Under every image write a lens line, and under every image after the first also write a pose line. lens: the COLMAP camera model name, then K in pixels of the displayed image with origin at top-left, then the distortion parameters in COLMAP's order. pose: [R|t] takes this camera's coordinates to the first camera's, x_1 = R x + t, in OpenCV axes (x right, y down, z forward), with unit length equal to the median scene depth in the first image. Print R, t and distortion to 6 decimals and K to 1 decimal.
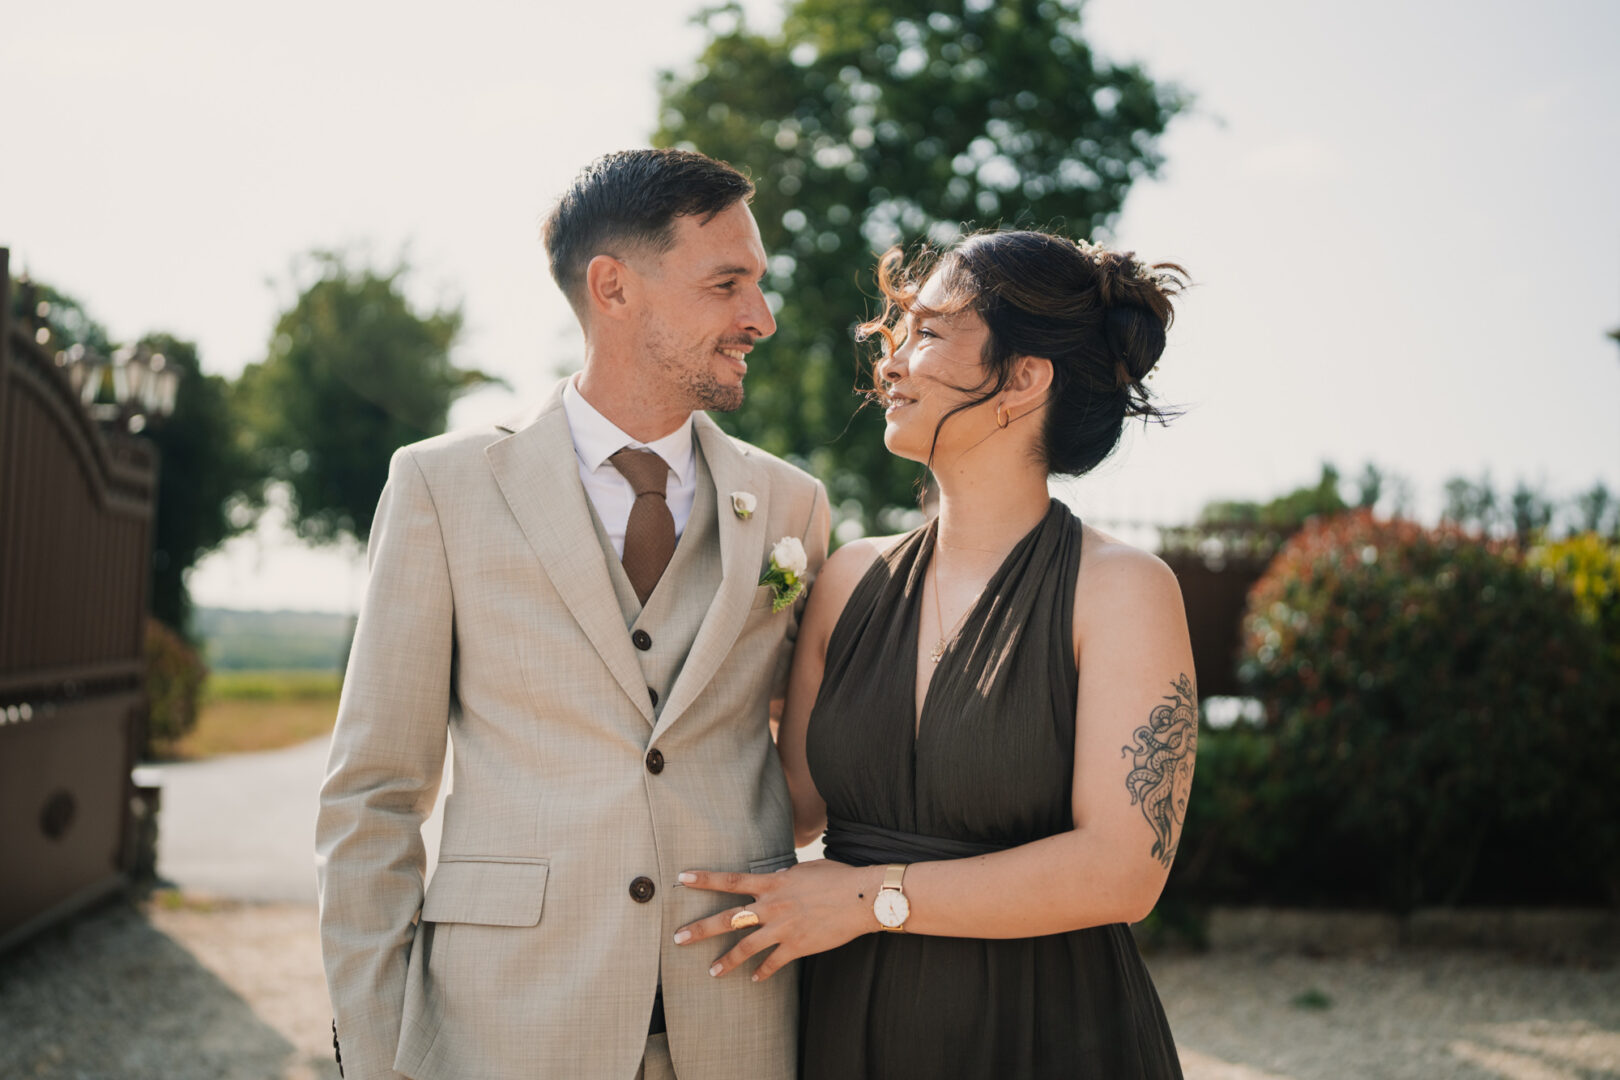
lens RADIAL K [[1578.1, 0, 810.0], [0, 1578.1, 540.0], [0, 0, 1]] dist [-0.135595, 0.016394]
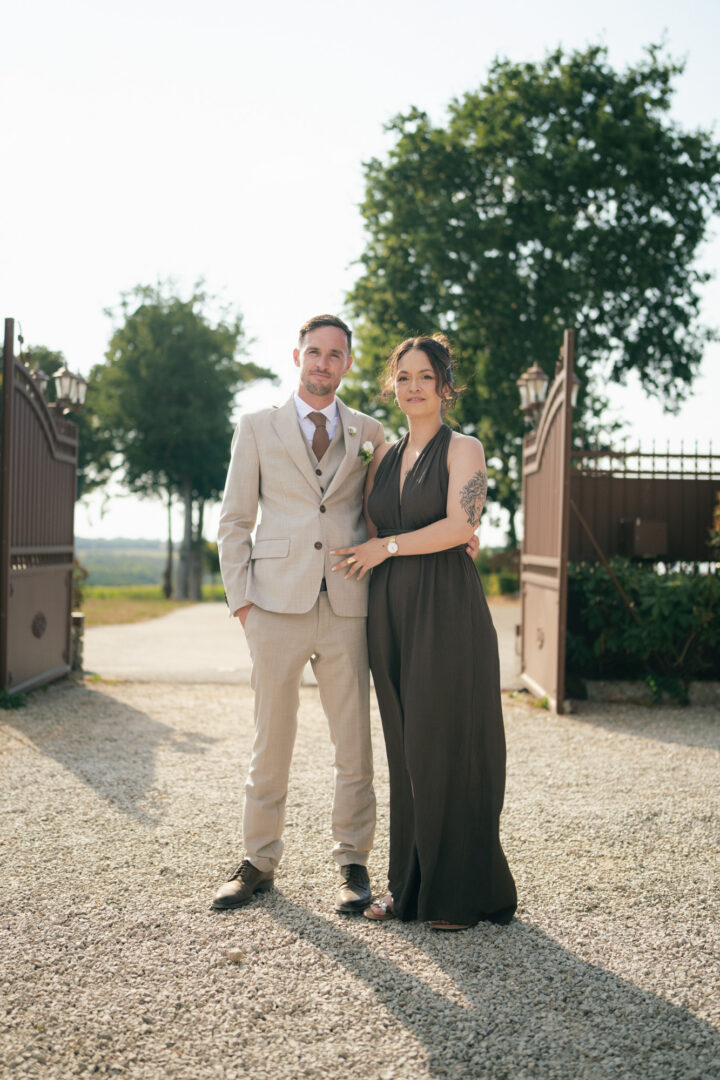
lens RADIAL K [[1115.0, 0, 360.8], [0, 1115.0, 562.5], [0, 0, 1]] dist [0.020854, 0.019772]
pose [[0.992836, -0.015349, -0.118498, 0.232921], [0.023514, 0.997421, 0.067817, 0.090152], [0.117151, -0.070118, 0.990636, -1.183006]]
